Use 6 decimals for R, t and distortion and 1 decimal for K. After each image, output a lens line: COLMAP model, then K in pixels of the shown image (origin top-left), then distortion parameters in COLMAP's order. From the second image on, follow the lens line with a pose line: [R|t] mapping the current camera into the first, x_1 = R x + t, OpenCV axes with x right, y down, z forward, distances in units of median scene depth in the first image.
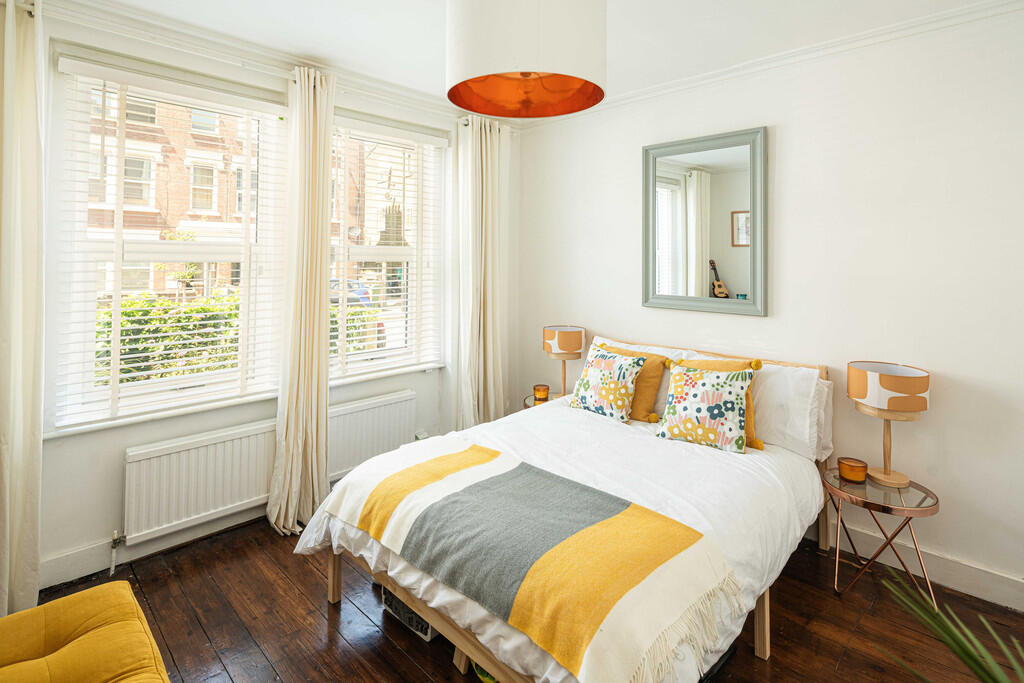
lens RADIAL K [[514.9, 0, 511.7], [0, 514.9, 243.0], [0, 0, 1]] dist [0.008124, -0.008438]
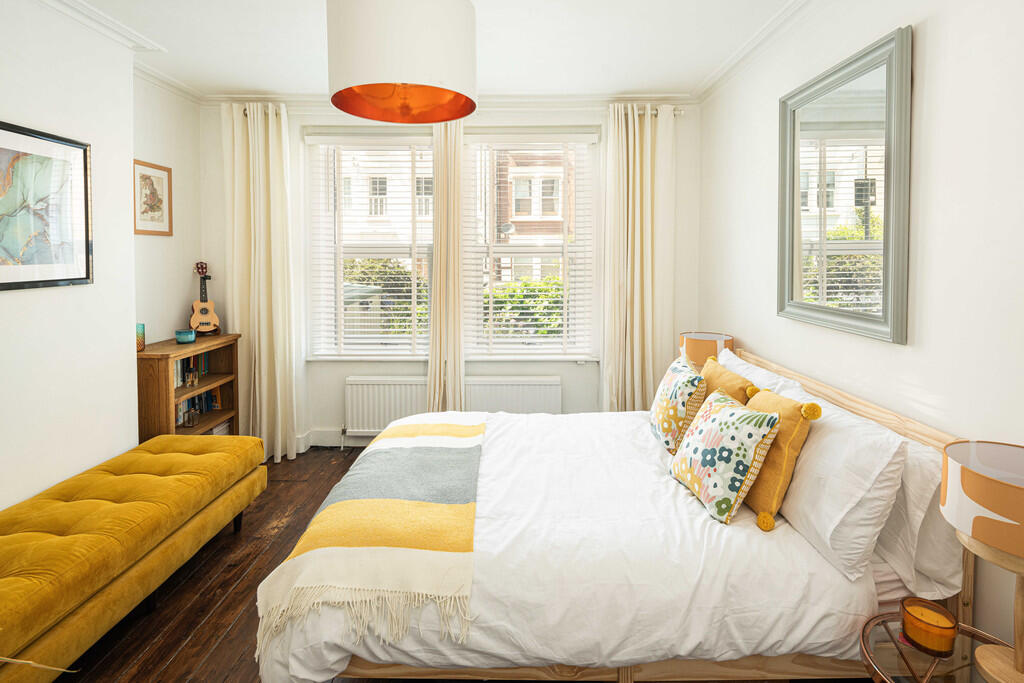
lens RADIAL K [[500.8, 0, 505.3], [0, 500.8, 269.6], [0, 0, 1]] dist [0.001870, -0.006814]
pose [[0.688777, 0.011407, -0.724884, 0.703476], [0.029611, 0.998599, 0.043850, 0.017498], [0.724368, -0.051667, 0.687474, 0.304695]]
